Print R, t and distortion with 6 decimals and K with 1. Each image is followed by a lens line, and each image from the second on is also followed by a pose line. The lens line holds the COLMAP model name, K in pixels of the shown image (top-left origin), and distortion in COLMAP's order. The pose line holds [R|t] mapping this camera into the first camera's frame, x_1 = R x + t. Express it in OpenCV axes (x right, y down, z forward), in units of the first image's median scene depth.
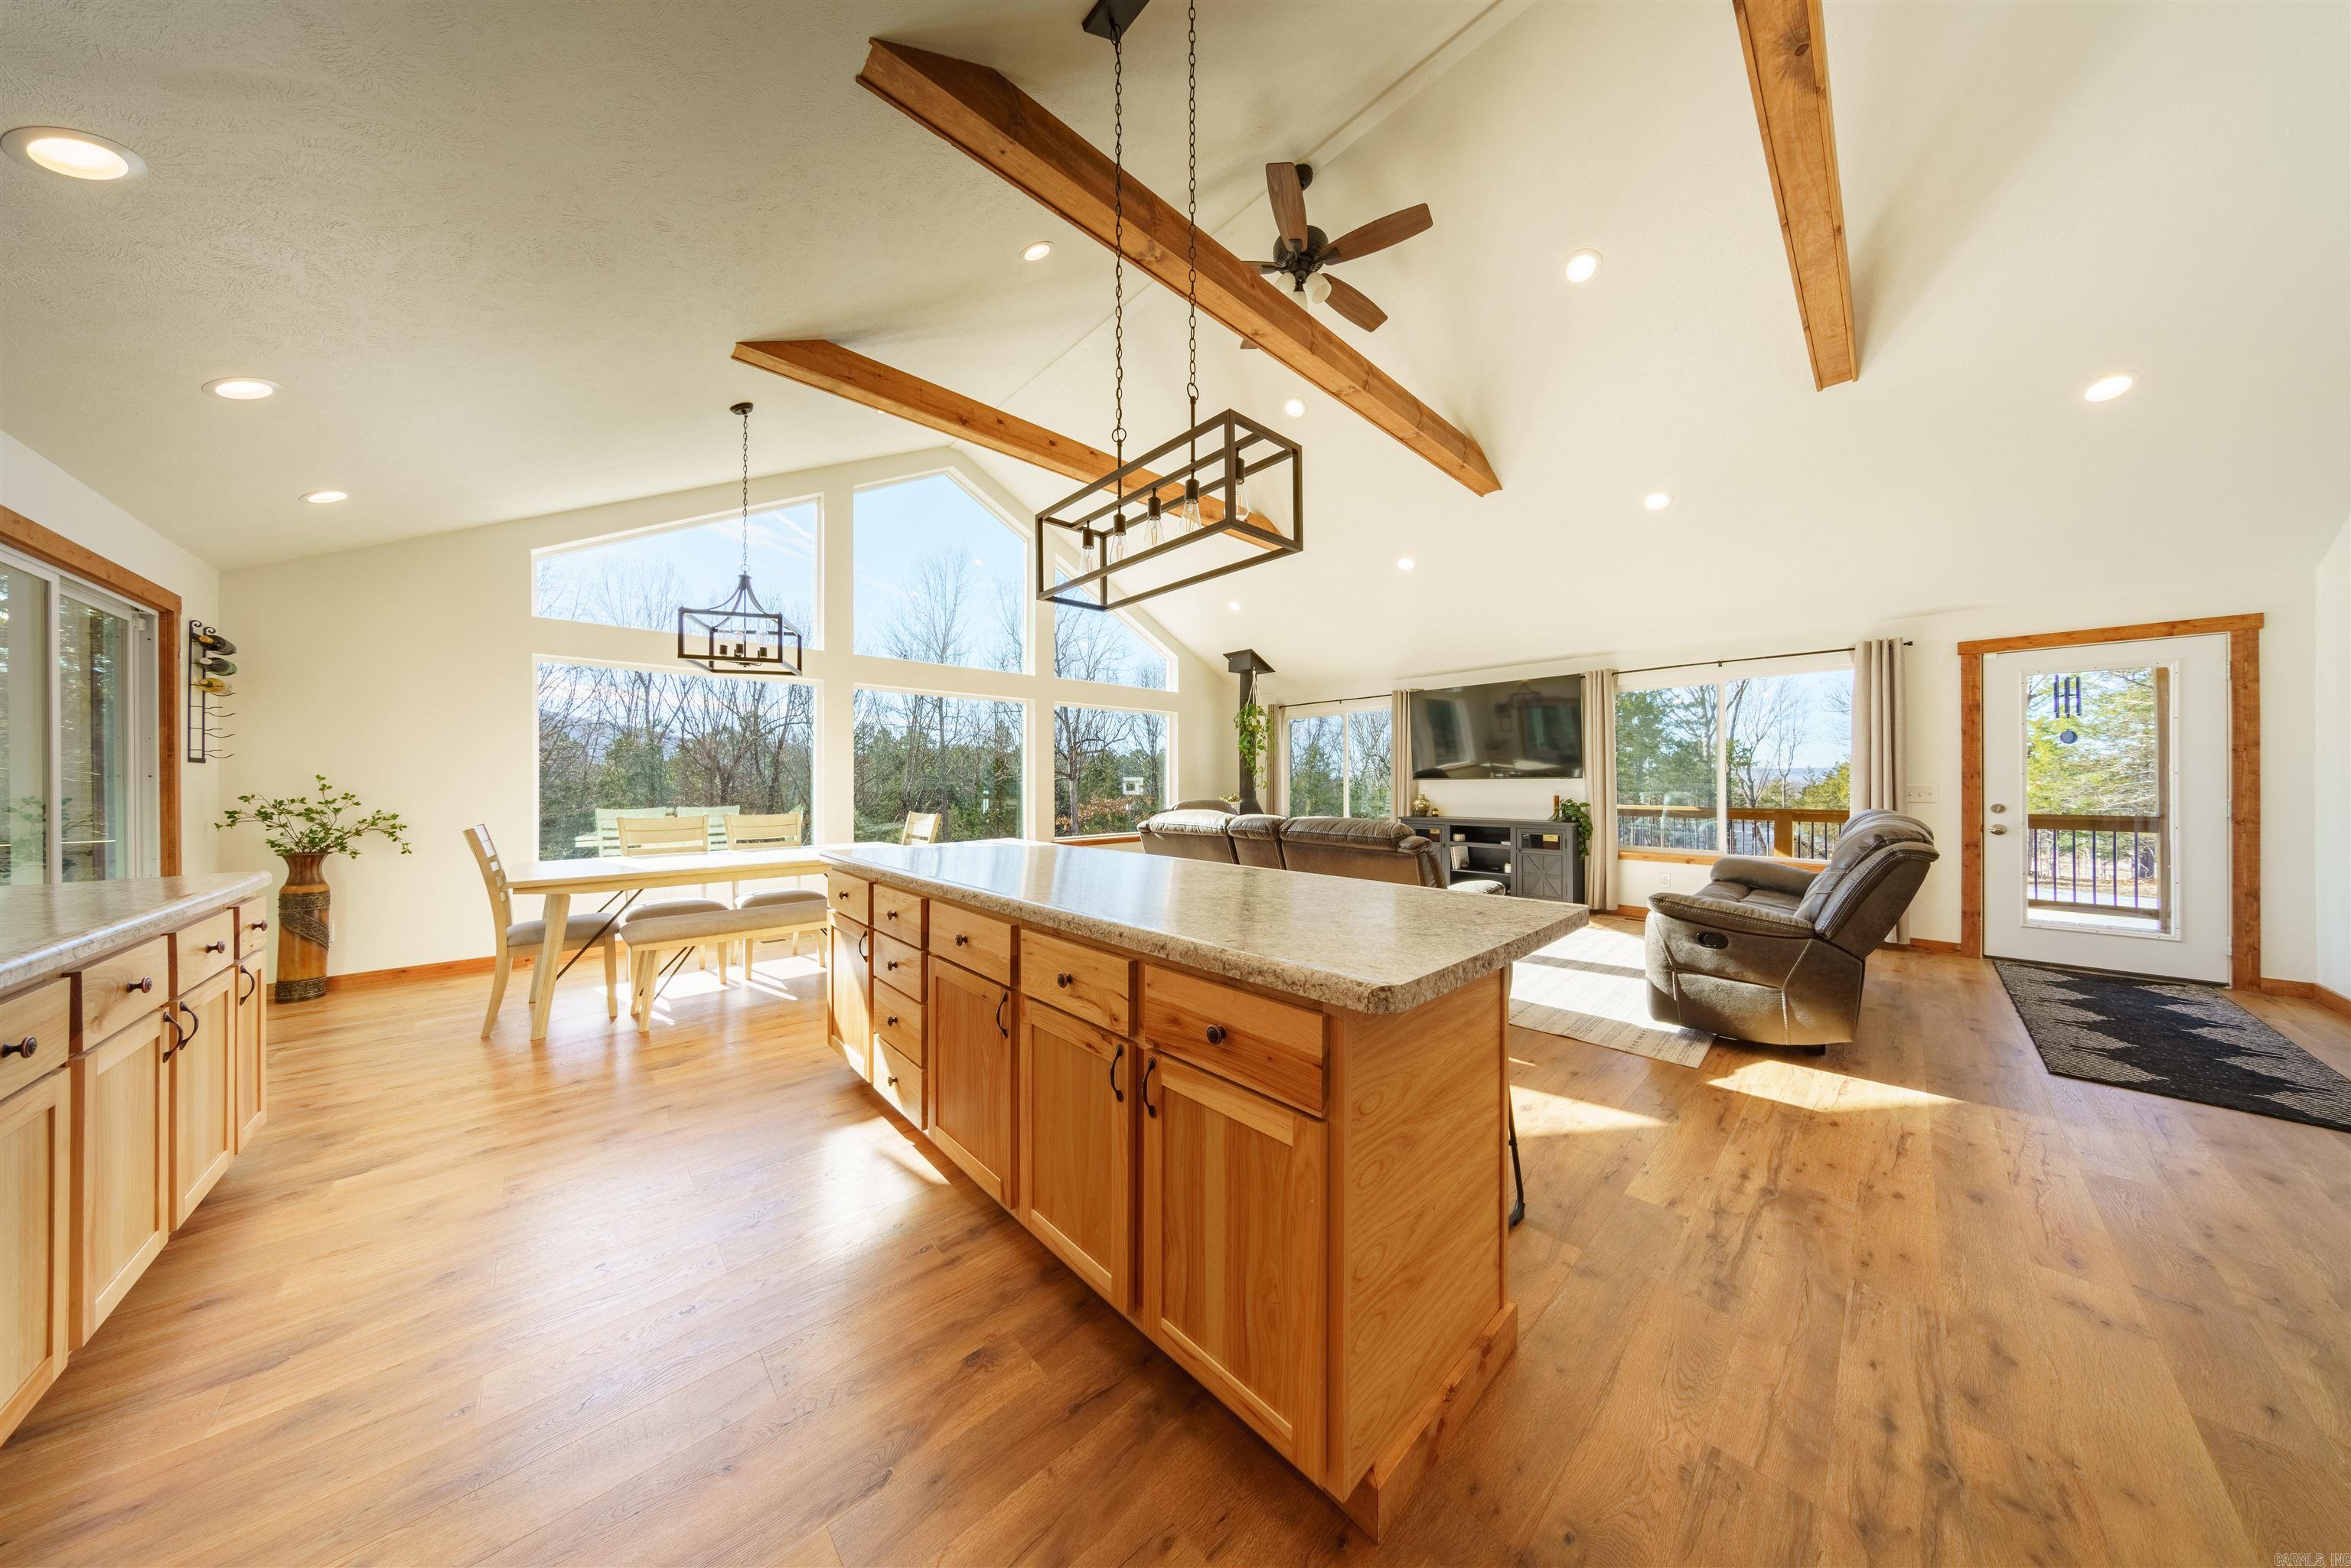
lens RADIAL K [[682.1, 0, 1164.9], [0, 682.1, 781.7], [0, 0, 1]] dist [-0.000521, -0.000068]
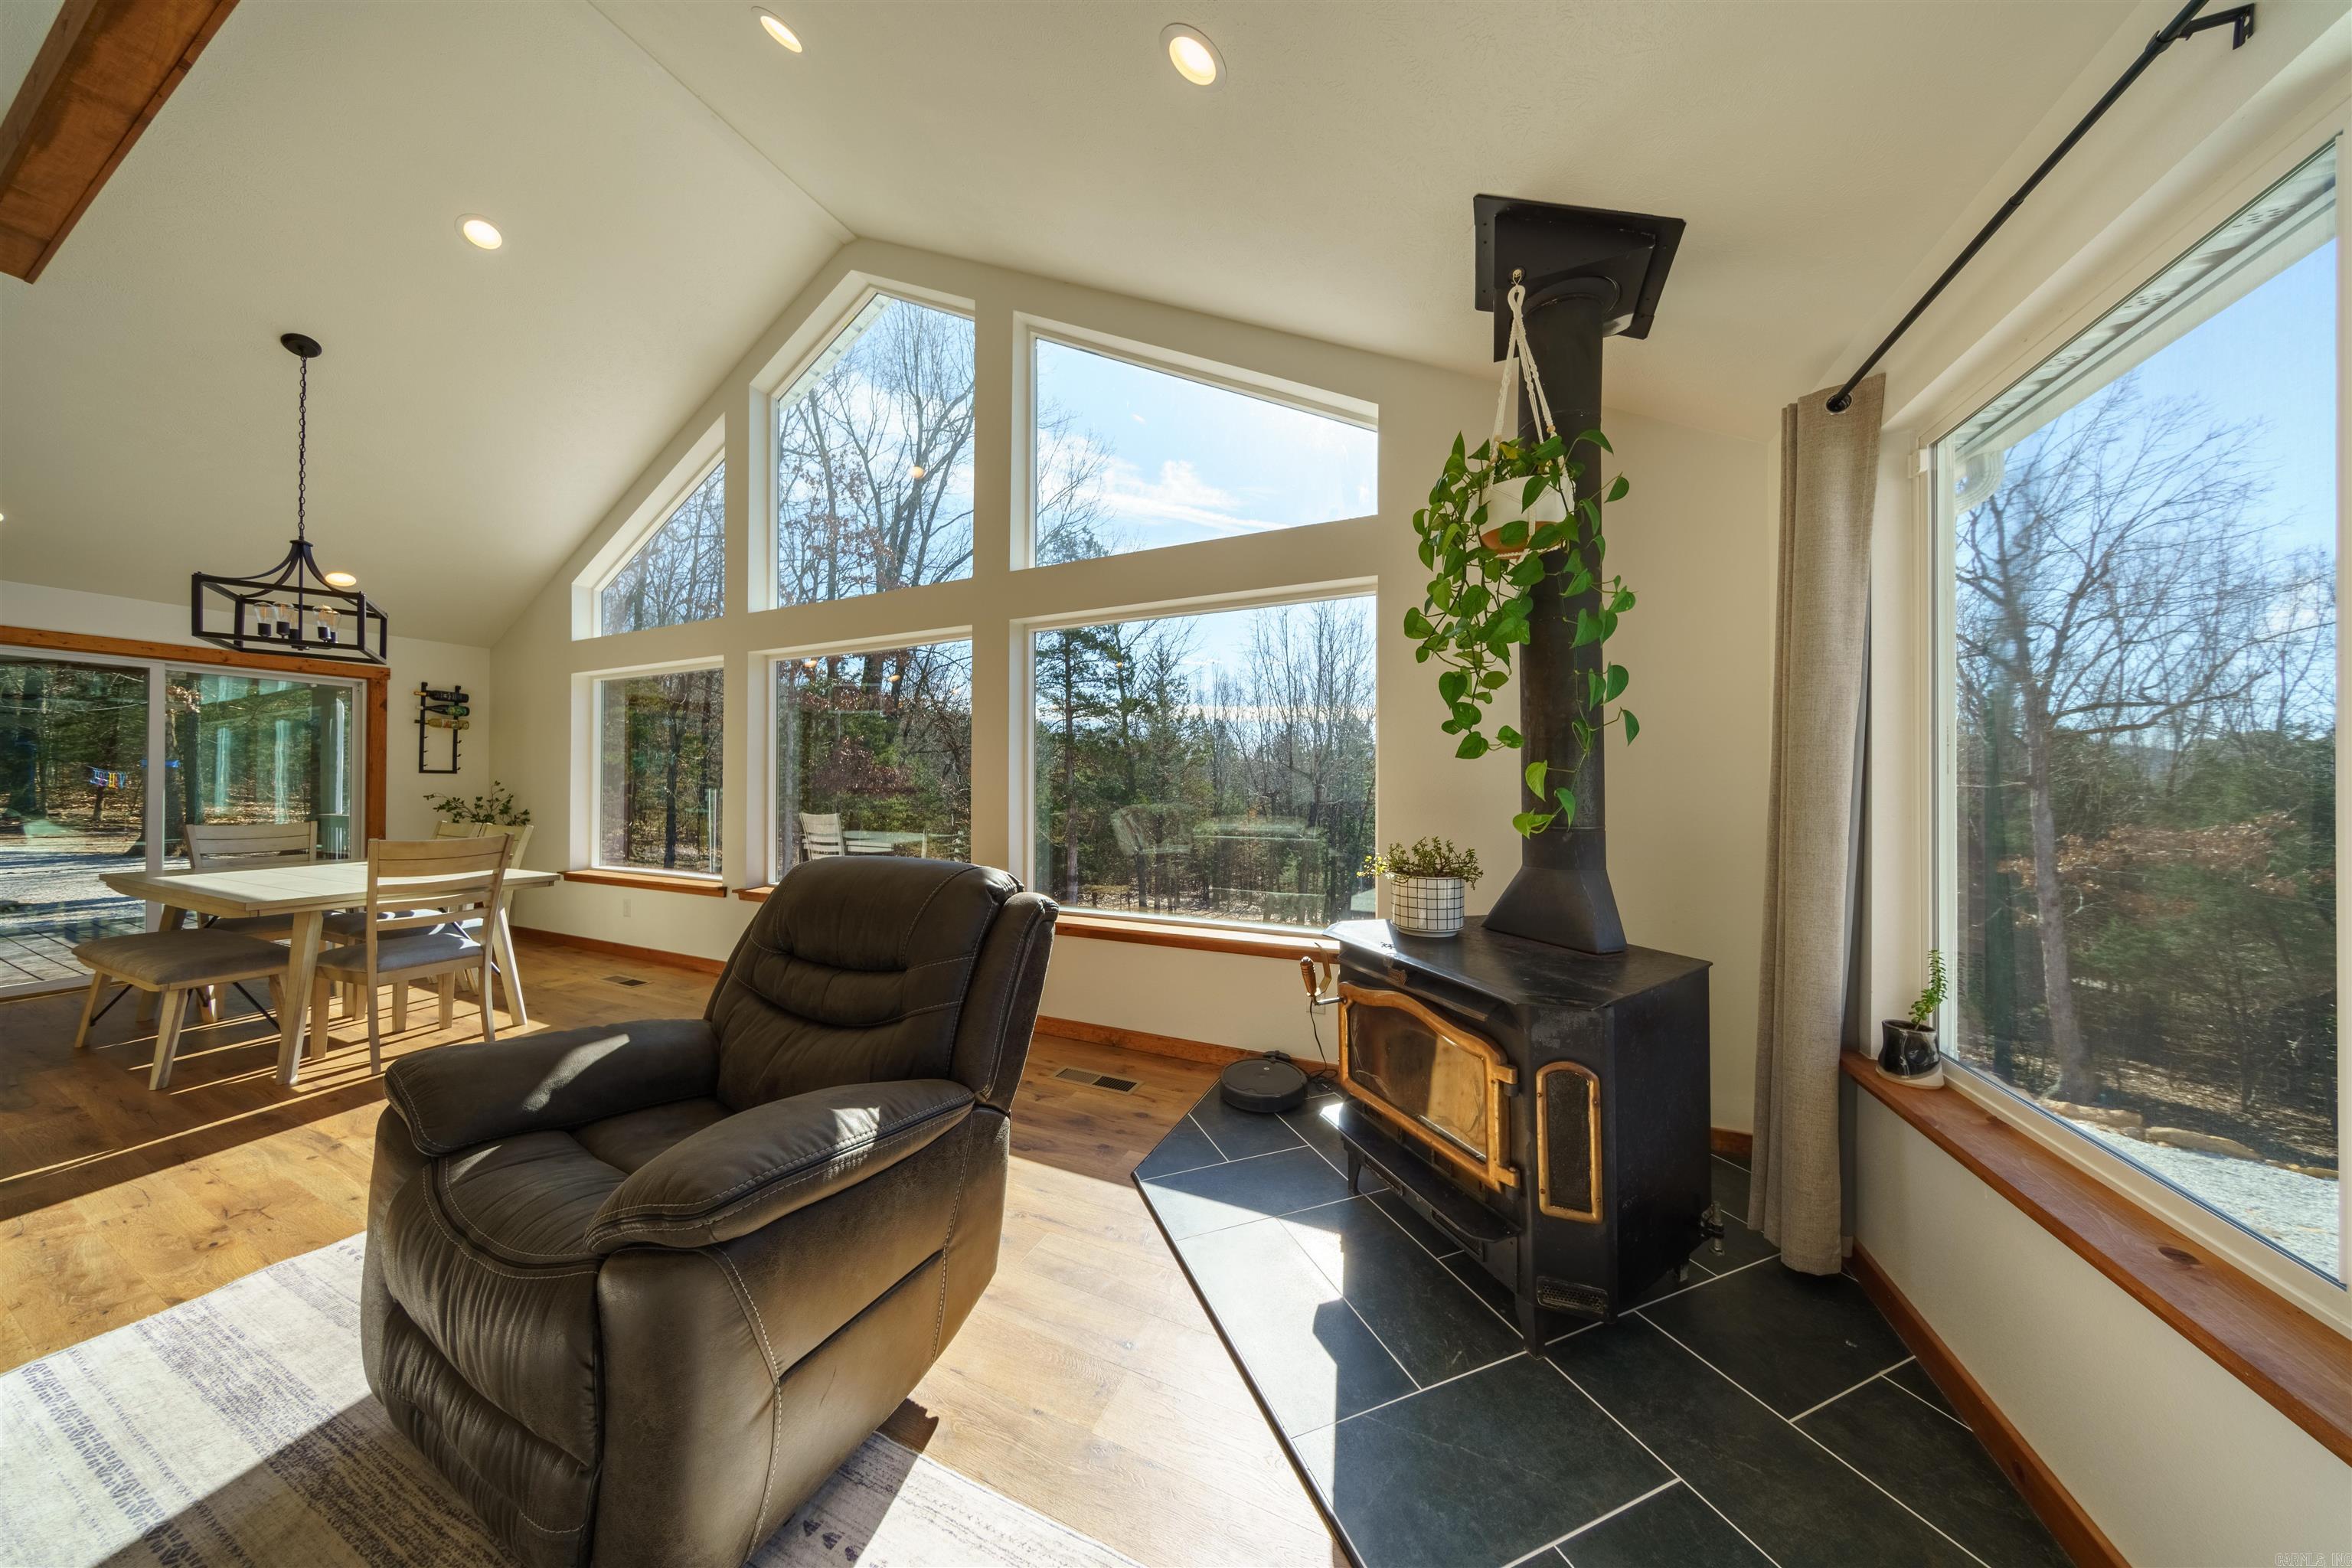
lens RADIAL K [[682.4, 0, 1165.4], [0, 682.4, 781.7], [0, 0, 1]] dist [-0.000521, -0.000068]
pose [[0.381366, -0.003759, -0.924416, 1.088913], [-0.001799, 0.999987, -0.004808, -0.001780], [0.924422, 0.003496, 0.381355, 3.193937]]
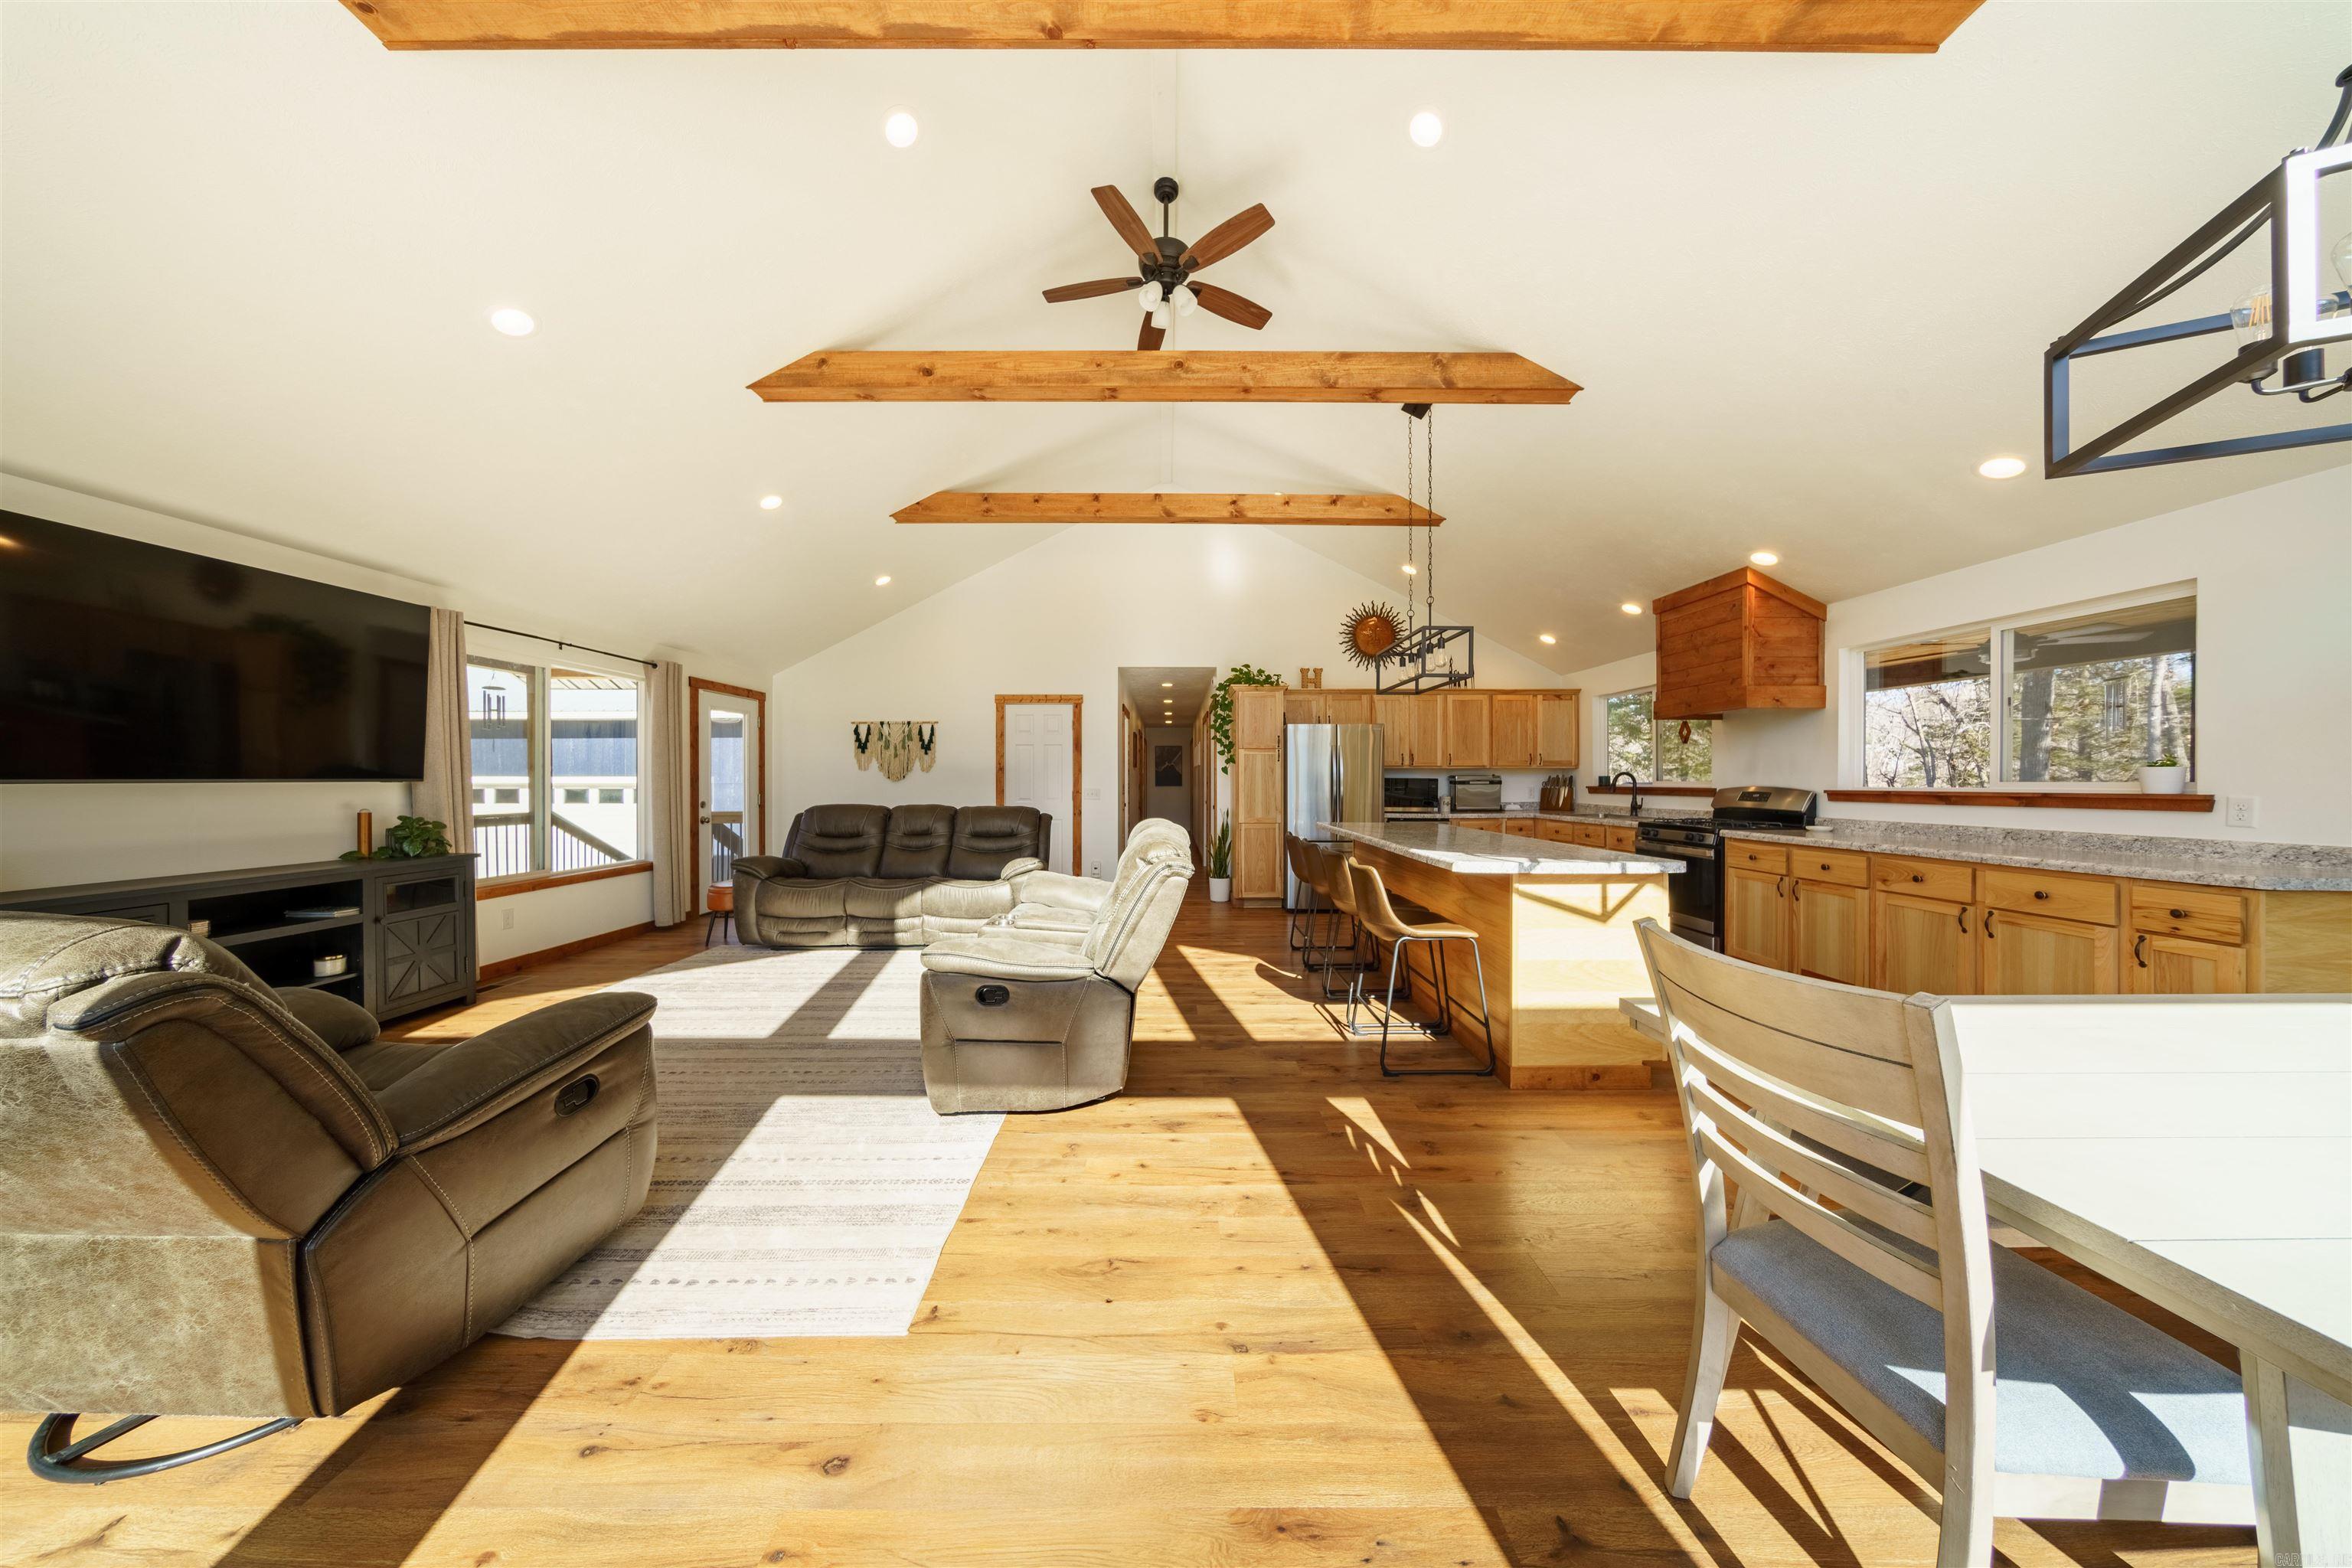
lens RADIAL K [[690.9, 0, 1179.9], [0, 690.9, 782.0], [0, 0, 1]] dist [0.000382, 0.000149]
pose [[-0.736364, 0.001083, 0.676584, -0.874797], [-0.000541, 0.999997, -0.002189, -0.005932], [-0.676585, -0.001977, -0.736362, 2.948728]]
